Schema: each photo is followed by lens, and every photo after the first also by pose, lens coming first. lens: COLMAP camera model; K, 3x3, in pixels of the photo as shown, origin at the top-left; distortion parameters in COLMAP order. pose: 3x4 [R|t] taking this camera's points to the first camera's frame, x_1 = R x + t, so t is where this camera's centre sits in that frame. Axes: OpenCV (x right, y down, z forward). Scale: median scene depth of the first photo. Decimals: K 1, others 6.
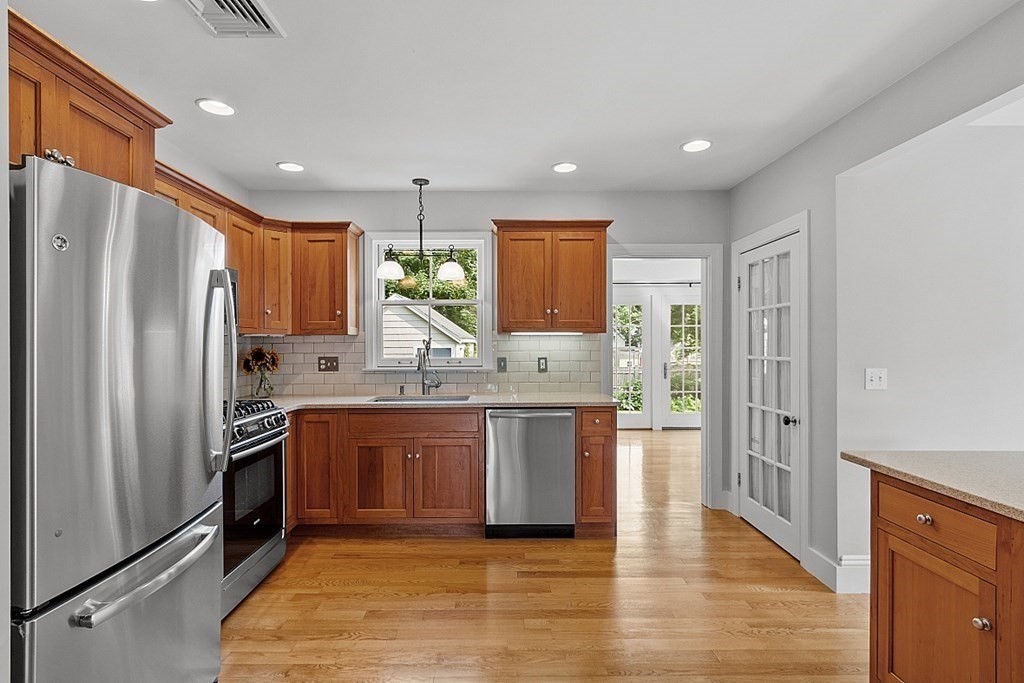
lens RADIAL K [[503.4, 0, 507.4], [0, 503.4, 343.5], [0, 0, 1]] dist [0.004037, 0.001423]
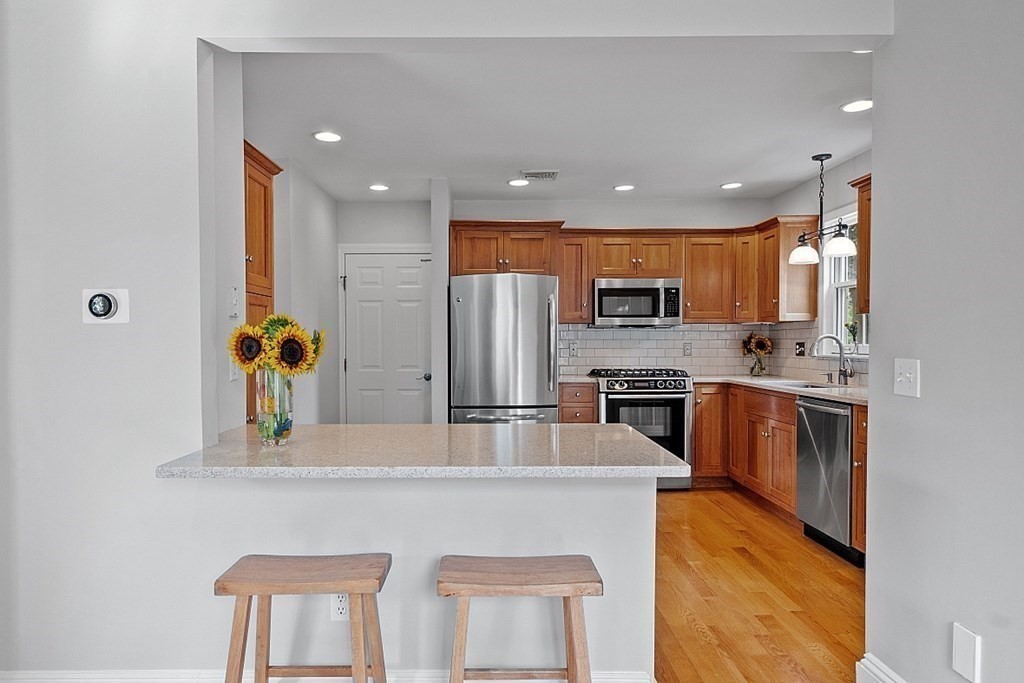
lens RADIAL K [[660.2, 0, 489.2], [0, 660.2, 354.9], [0, 0, 1]] dist [-0.001856, -0.000964]
pose [[-0.009599, 0.026144, -0.999612, 1.109855], [0.002480, 0.999656, 0.026122, 0.016529], [0.999951, -0.002228, -0.009660, 0.398375]]
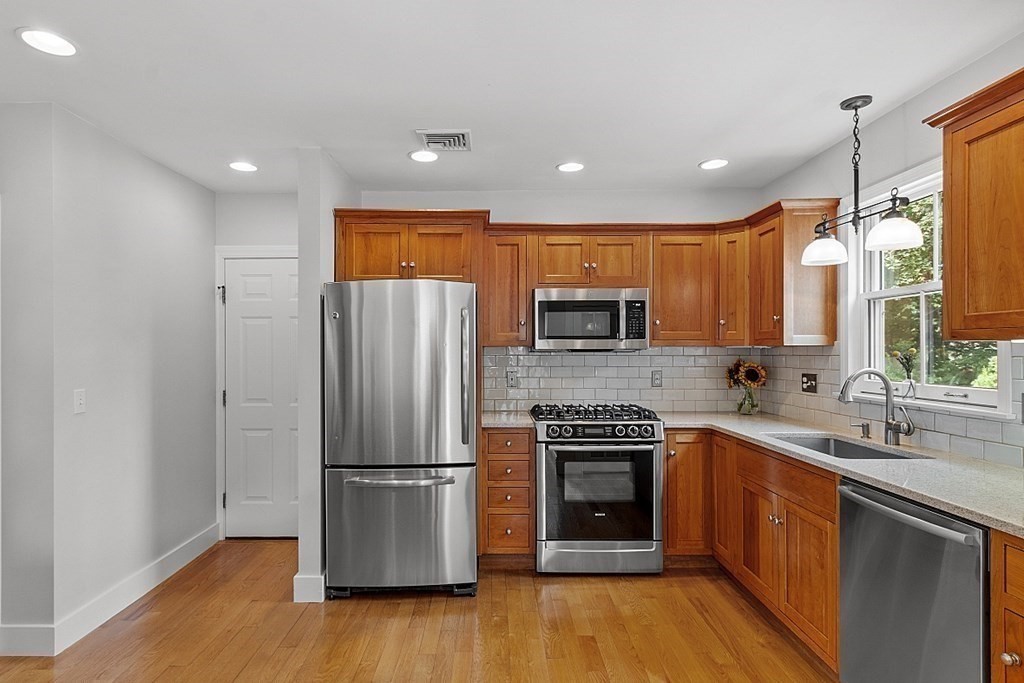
lens RADIAL K [[546.9, 0, 492.4], [0, 546.9, 349.9], [0, 0, 1]] dist [0.003552, 0.000418]
pose [[-0.013007, 0.003923, -0.999908, 0.535293], [0.001230, 0.999992, 0.003908, -0.015158], [0.999915, -0.001179, -0.013012, 0.568811]]
